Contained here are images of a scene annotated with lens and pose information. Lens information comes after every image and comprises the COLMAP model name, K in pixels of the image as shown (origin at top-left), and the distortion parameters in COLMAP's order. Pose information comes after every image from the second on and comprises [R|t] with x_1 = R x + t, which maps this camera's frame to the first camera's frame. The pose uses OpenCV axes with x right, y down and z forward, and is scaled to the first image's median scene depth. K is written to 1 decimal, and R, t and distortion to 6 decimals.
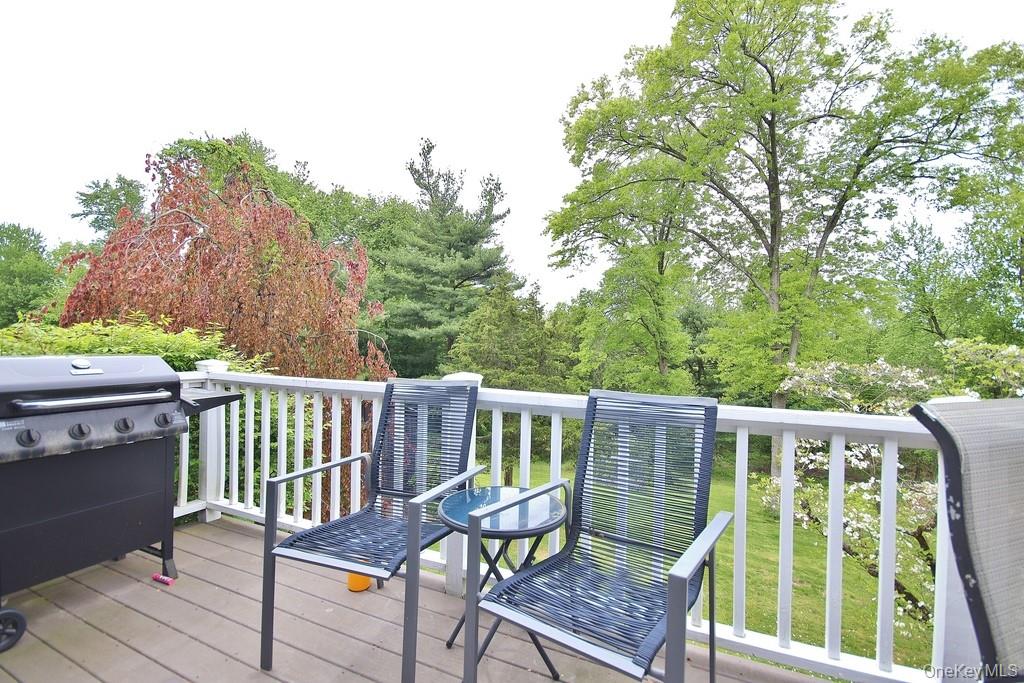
lens RADIAL K [[468.6, 0, 513.8], [0, 468.6, 344.9], [0, 0, 1]] dist [0.015933, -0.017345]
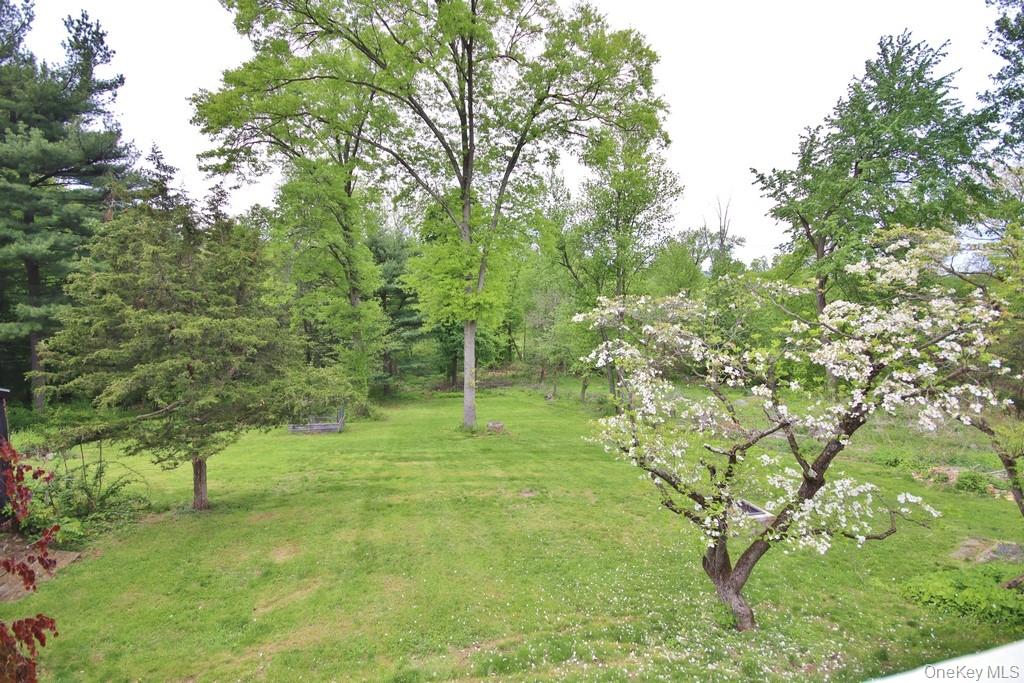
lens RADIAL K [[463.9, 0, 510.3], [0, 463.9, 347.2], [0, 0, 1]] dist [0.015453, -0.015791]
pose [[0.779686, -0.095506, 0.618845, -0.042295], [-0.002346, 0.987848, 0.155408, -0.002736], [-0.626167, -0.122621, 0.769987, 0.103019]]
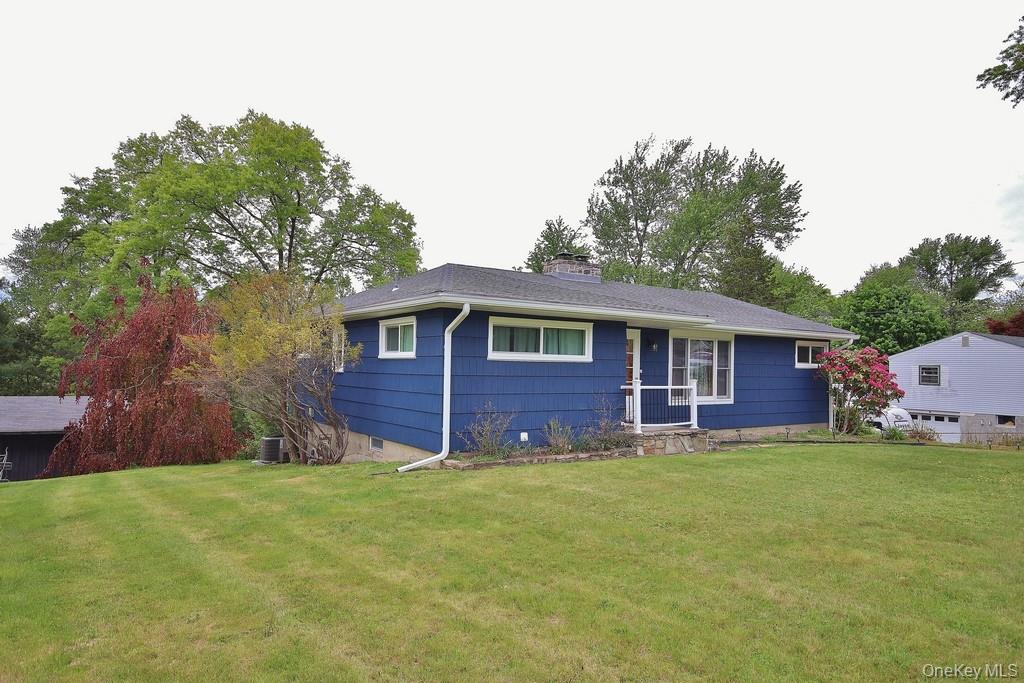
lens RADIAL K [[672.7, 0, 512.0], [0, 672.7, 341.5], [0, 0, 1]] dist [0.001596, 0.002194]
pose [[0.498467, 0.019206, 0.866696, -0.883191], [-0.004059, 0.999795, -0.019821, -0.025902], [-0.866899, 0.006362, 0.498443, -0.639297]]
